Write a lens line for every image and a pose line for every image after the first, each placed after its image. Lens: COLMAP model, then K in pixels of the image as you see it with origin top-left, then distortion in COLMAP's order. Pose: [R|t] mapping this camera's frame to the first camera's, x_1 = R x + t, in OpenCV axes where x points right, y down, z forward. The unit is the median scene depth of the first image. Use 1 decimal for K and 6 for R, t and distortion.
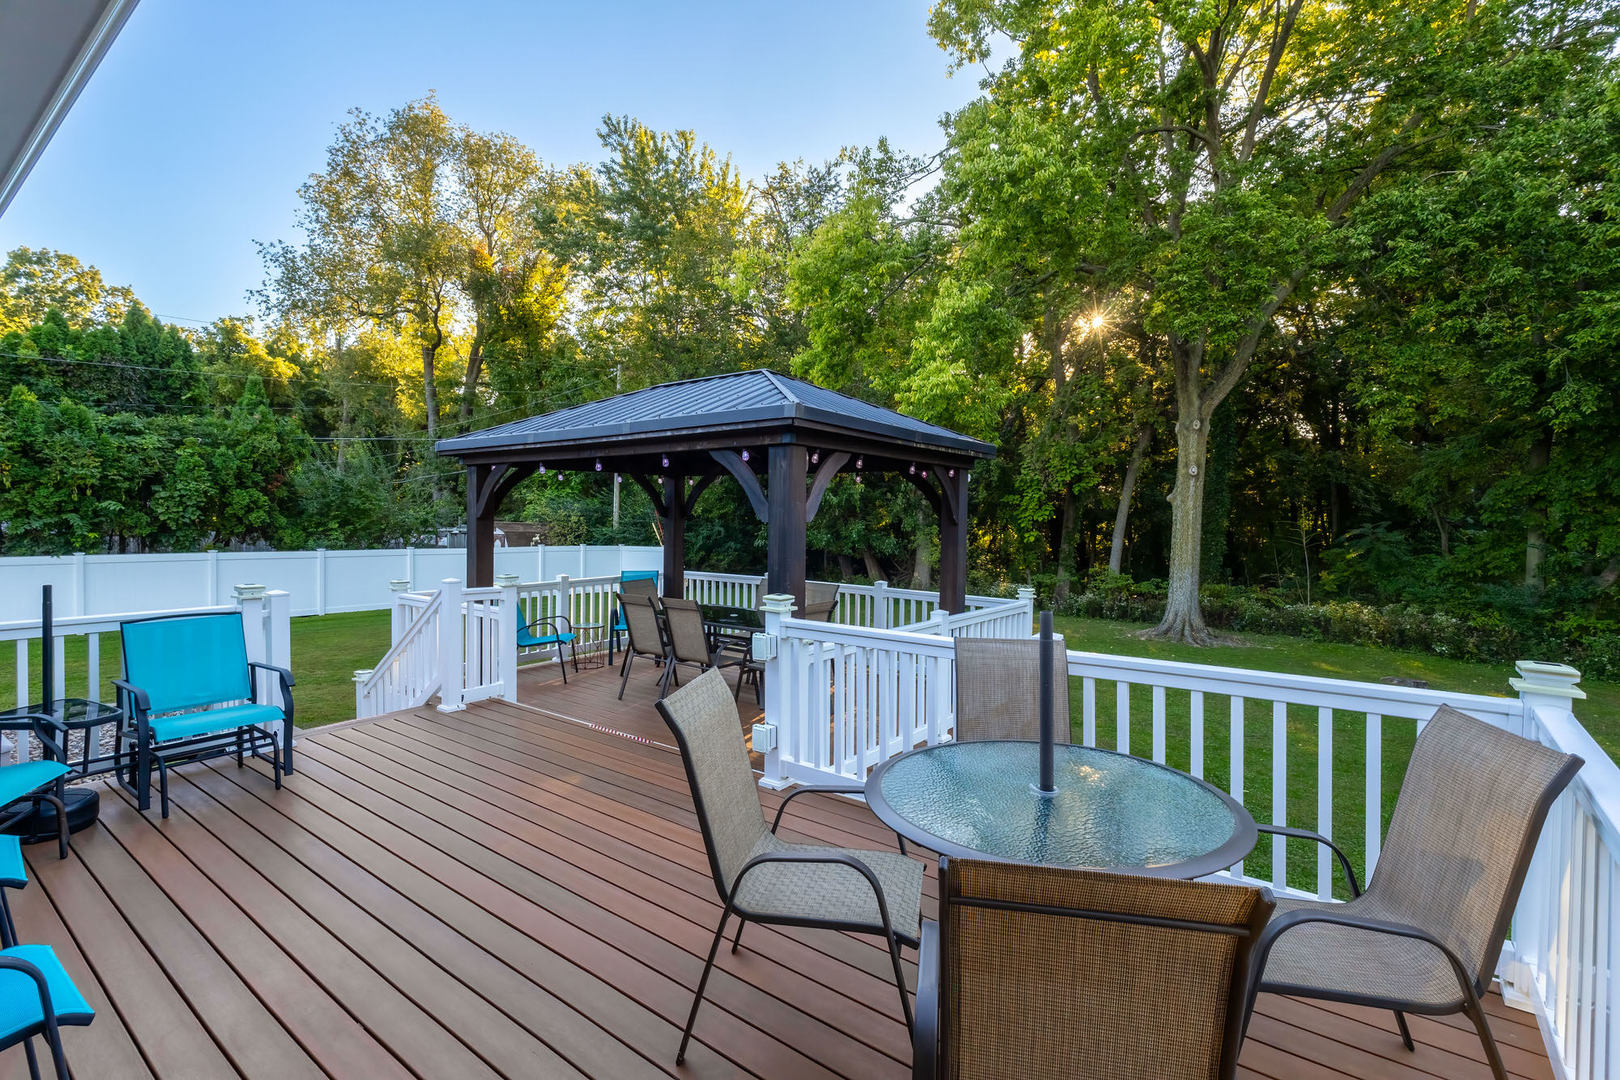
lens RADIAL K [[759.1, 0, 810.0], [0, 759.1, 540.0], [0, 0, 1]] dist [-0.003365, -0.000337]
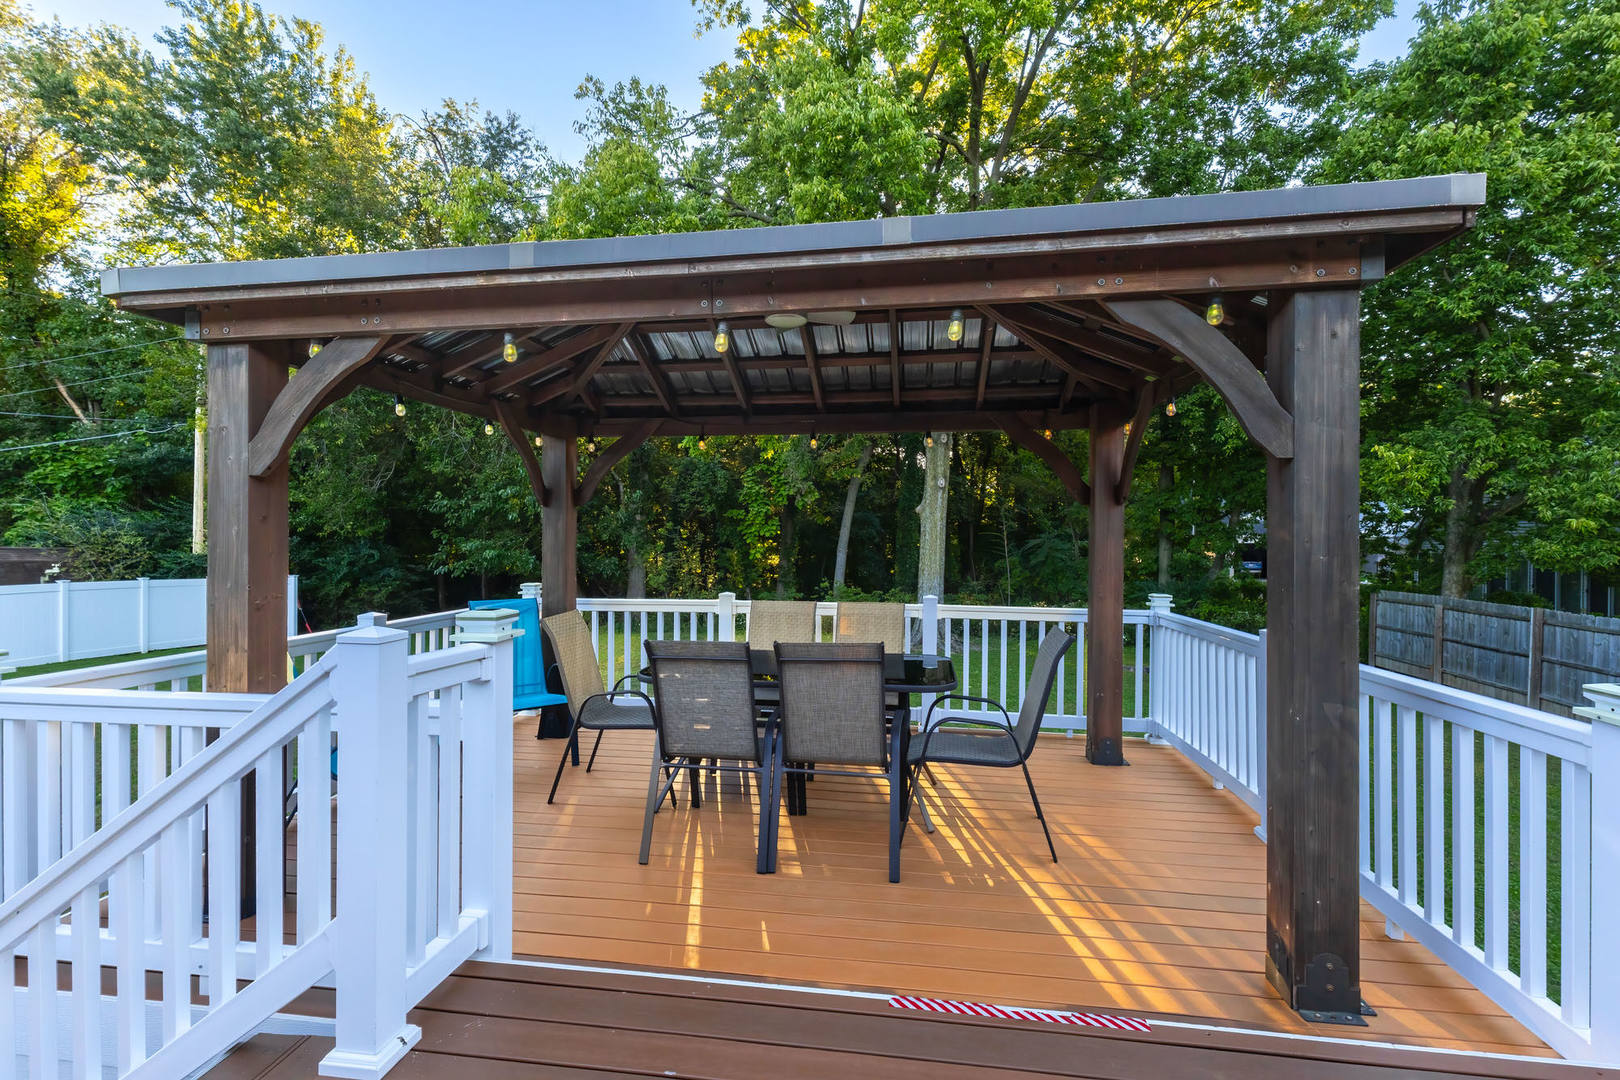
lens RADIAL K [[743.9, 0, 810.8], [0, 743.9, 551.4], [0, 0, 1]] dist [-0.004107, 0.000595]
pose [[0.874860, -0.018159, 0.484035, -0.095314], [0.027033, 0.999570, -0.011359, 0.005719], [-0.483621, 0.023023, 0.874975, 0.133073]]
